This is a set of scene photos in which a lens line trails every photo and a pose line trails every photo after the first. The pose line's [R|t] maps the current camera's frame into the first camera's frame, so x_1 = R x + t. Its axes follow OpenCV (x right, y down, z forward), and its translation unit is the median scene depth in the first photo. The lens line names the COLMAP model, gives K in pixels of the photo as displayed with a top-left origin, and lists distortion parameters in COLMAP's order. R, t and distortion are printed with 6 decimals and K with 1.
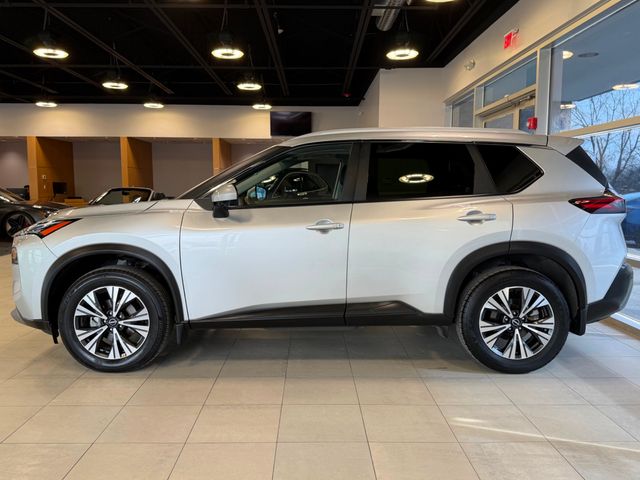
lens RADIAL K [[573.2, 0, 319.1], [0, 573.2, 241.8], [0, 0, 1]] dist [-0.000288, -0.051615]
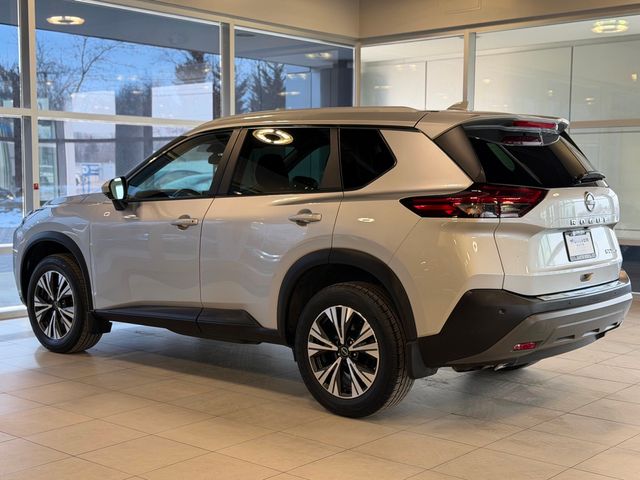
lens RADIAL K [[936.0, 0, 314.6], [0, 936.0, 243.2], [0, 0, 1]] dist [0.134566, 0.000000]
pose [[0.751200, 0.053174, -0.657930, 1.140196], [-0.071736, 0.997423, -0.001294, -0.004581], [0.656165, 0.048170, 0.753078, -0.007700]]
